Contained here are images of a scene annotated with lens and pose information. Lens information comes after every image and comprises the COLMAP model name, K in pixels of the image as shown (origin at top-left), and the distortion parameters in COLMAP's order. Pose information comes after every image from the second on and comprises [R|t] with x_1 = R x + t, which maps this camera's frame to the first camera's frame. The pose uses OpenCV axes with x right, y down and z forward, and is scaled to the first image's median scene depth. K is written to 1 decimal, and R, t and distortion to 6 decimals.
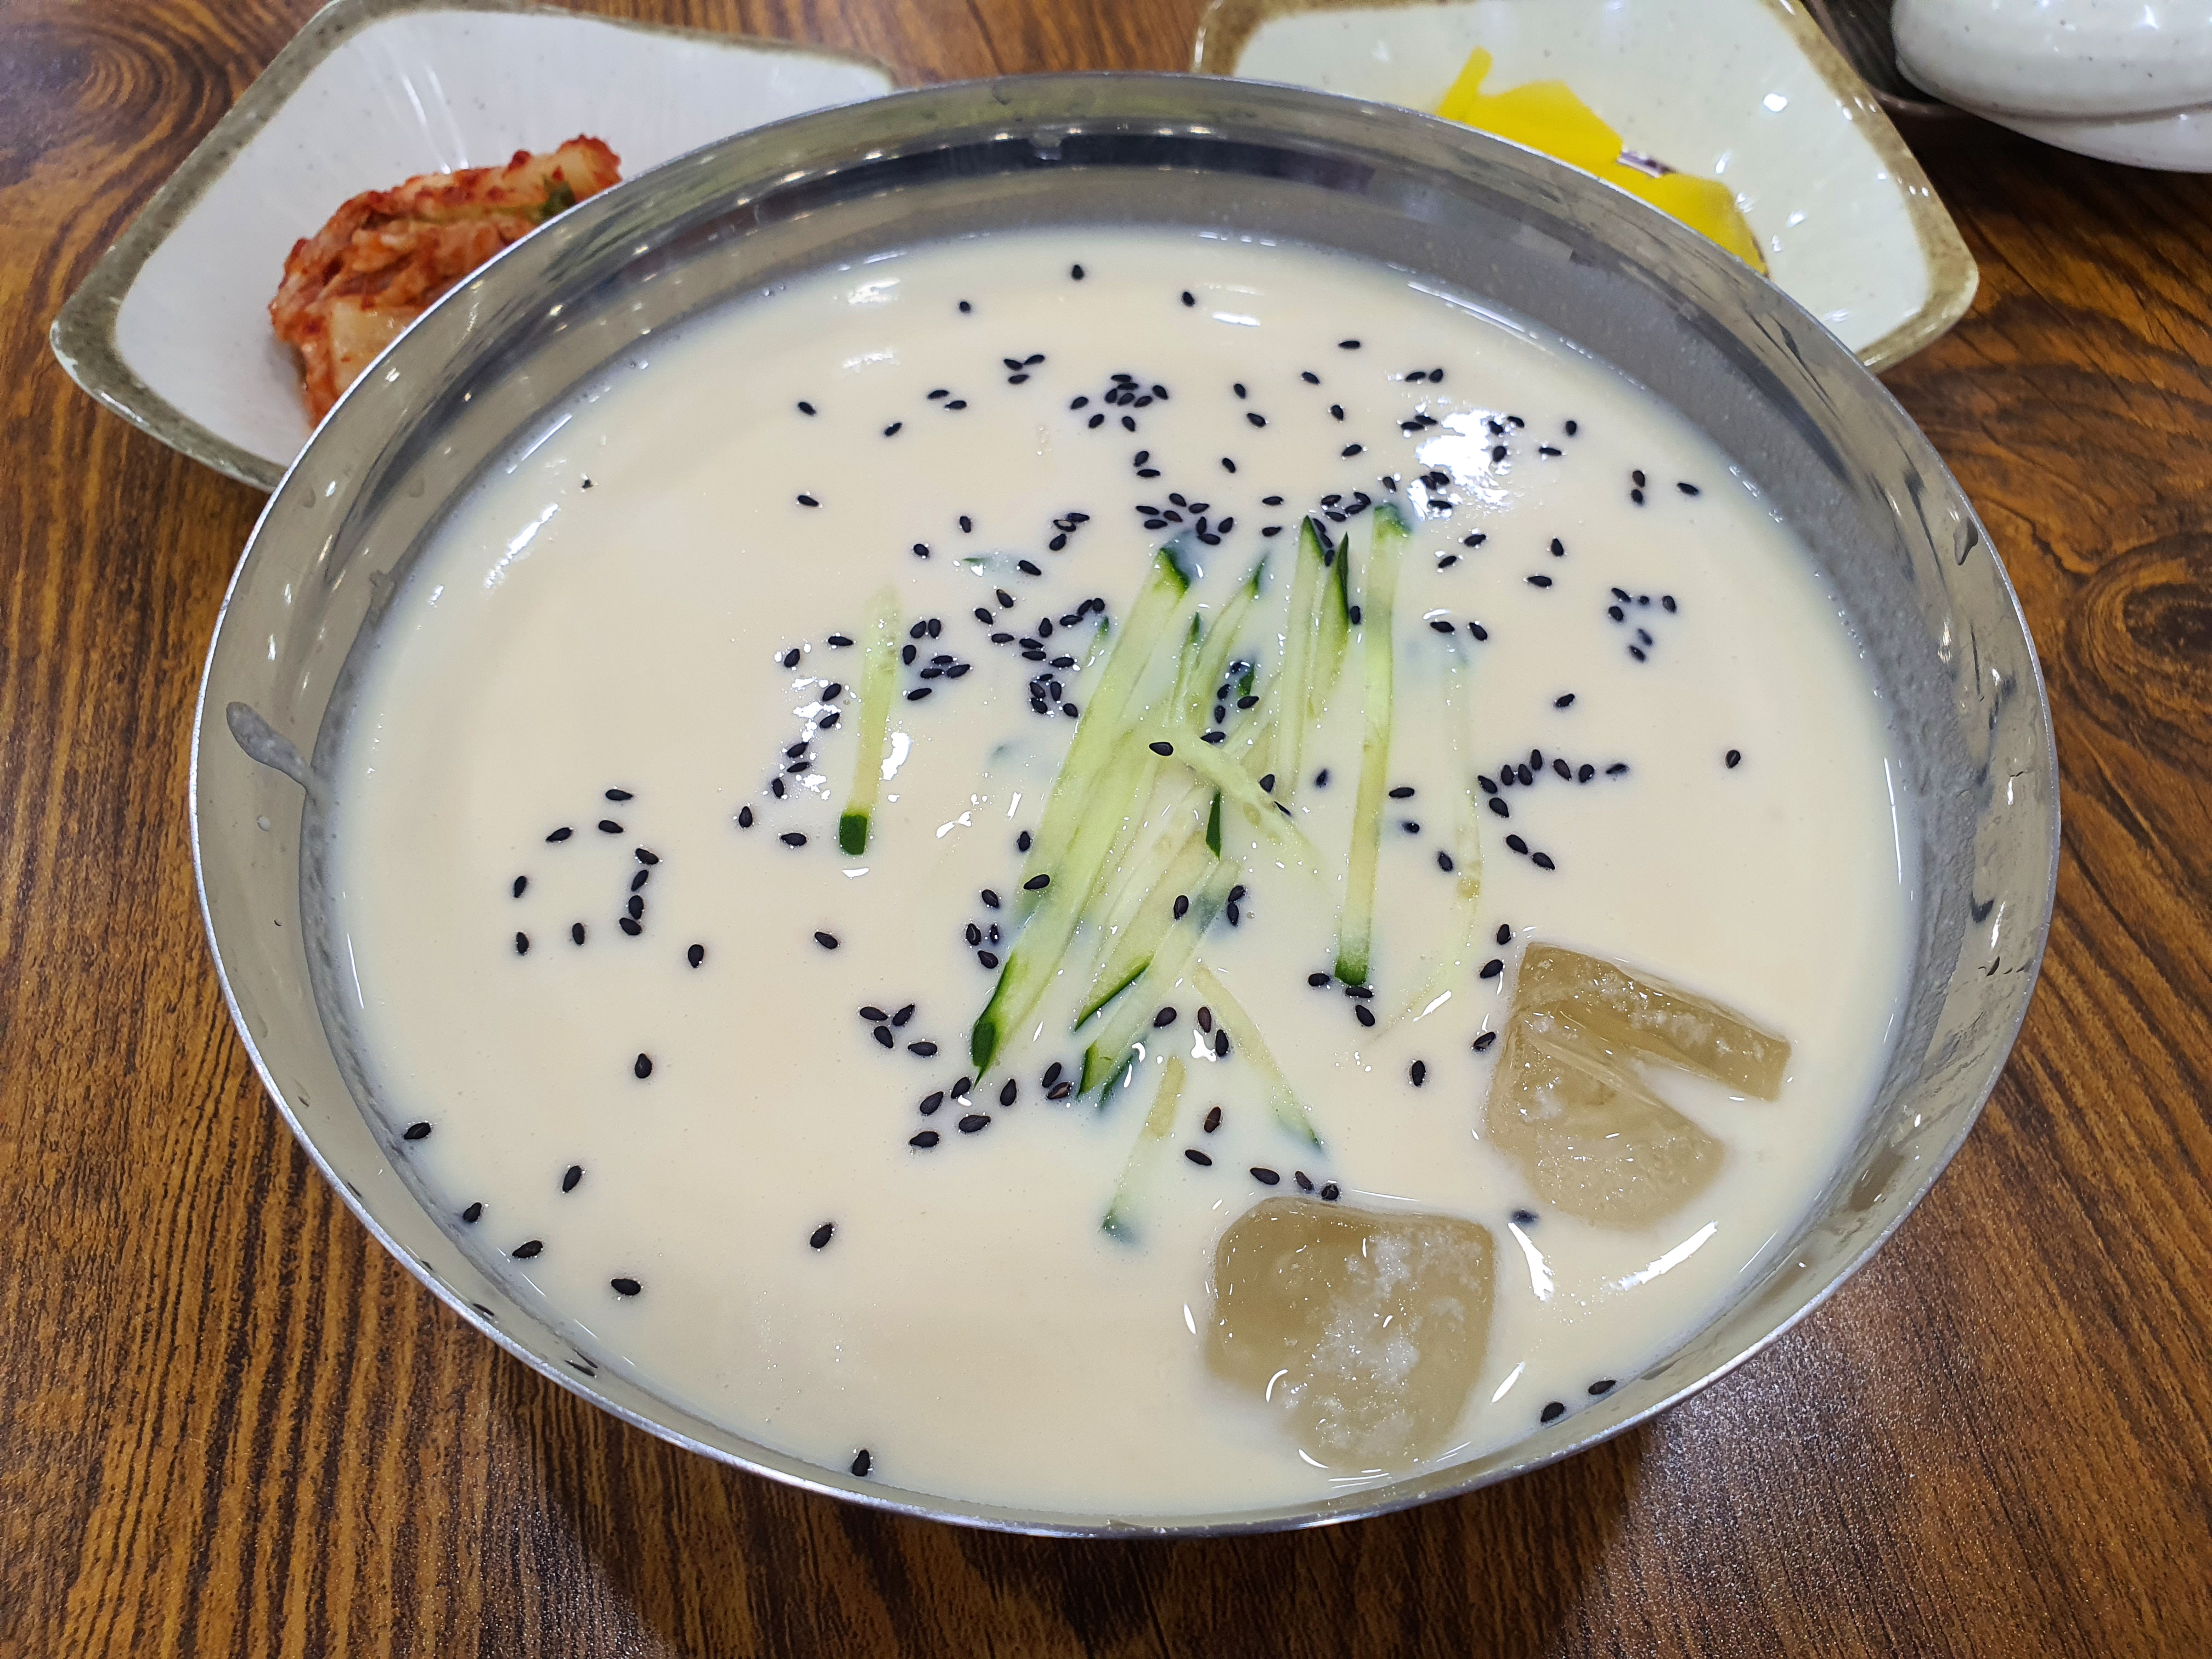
lens RADIAL K [[1707.8, 0, 1099.6], [0, 1707.8, 817.4], [0, 0, 1]] dist [0.033848, -0.000666]
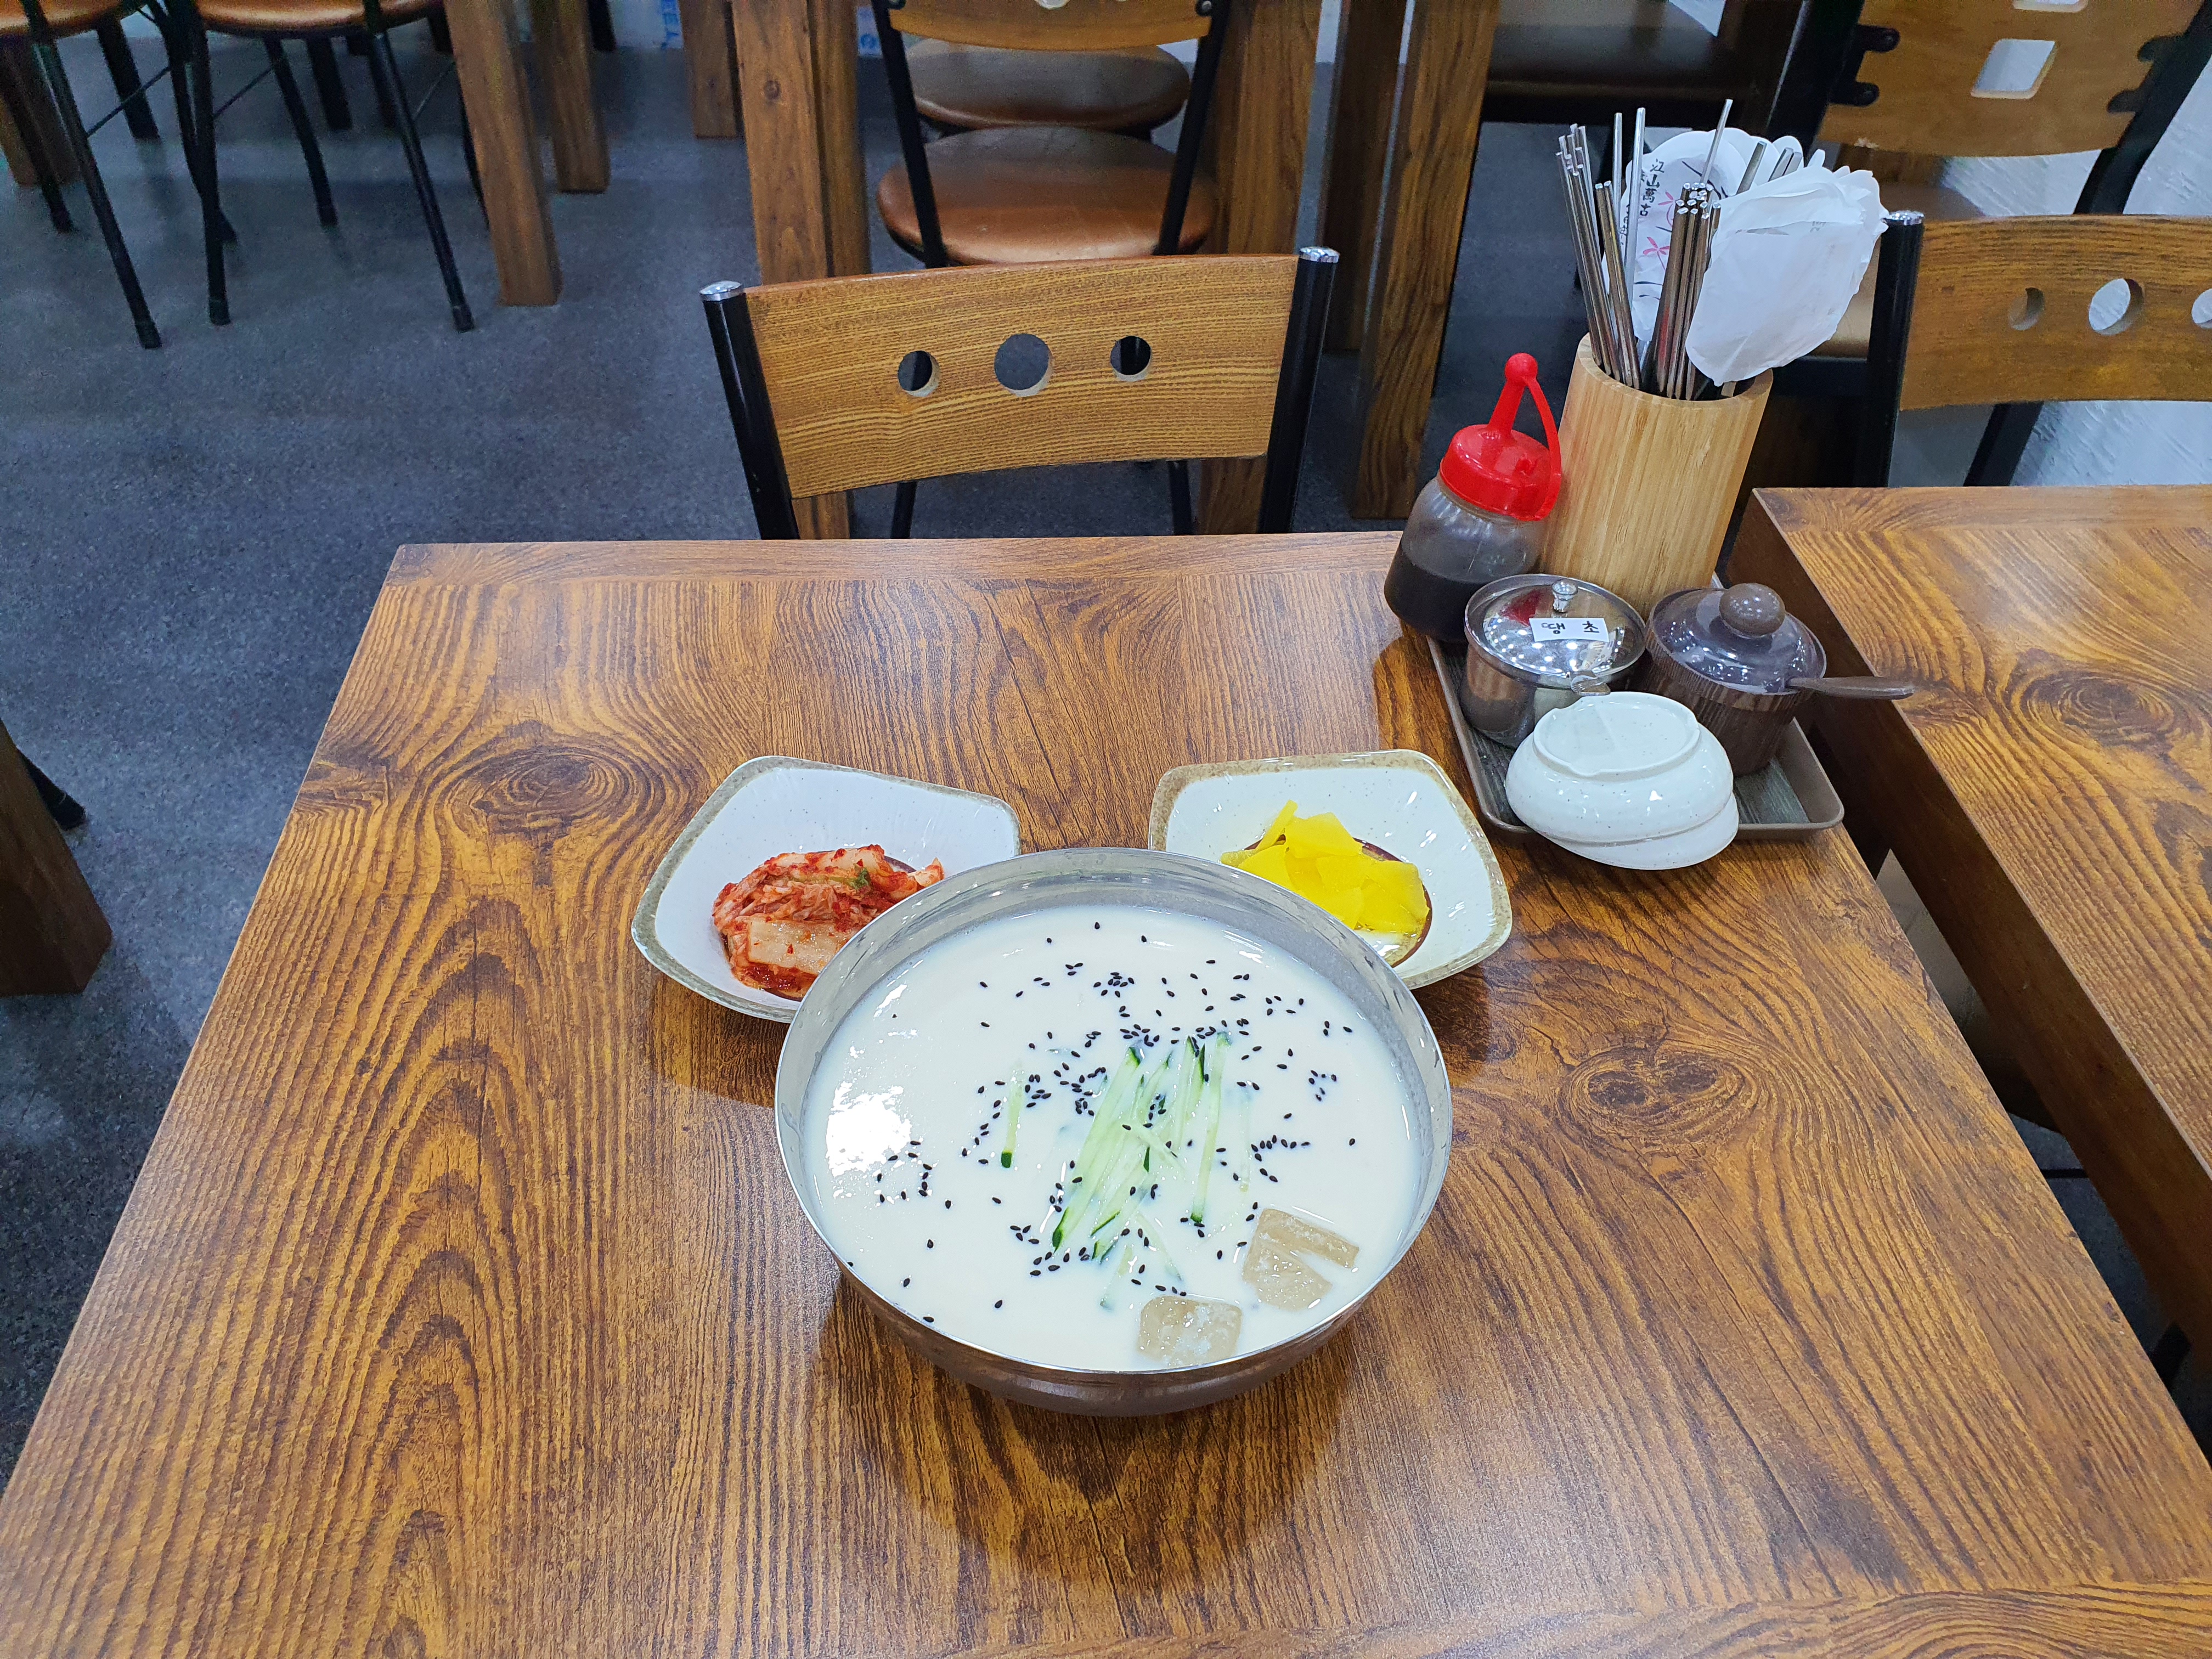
lens RADIAL K [[1707.8, 0, 1099.6], [0, 1707.8, 817.4], [0, 0, 1]] dist [0.033848, -0.000666]
pose [[0.999655, 0.026277, -0.000085, -0.014918], [-0.025478, 0.968452, -0.247896, 0.128523], [-0.006432, 0.247813, 0.968787, -1.427295]]
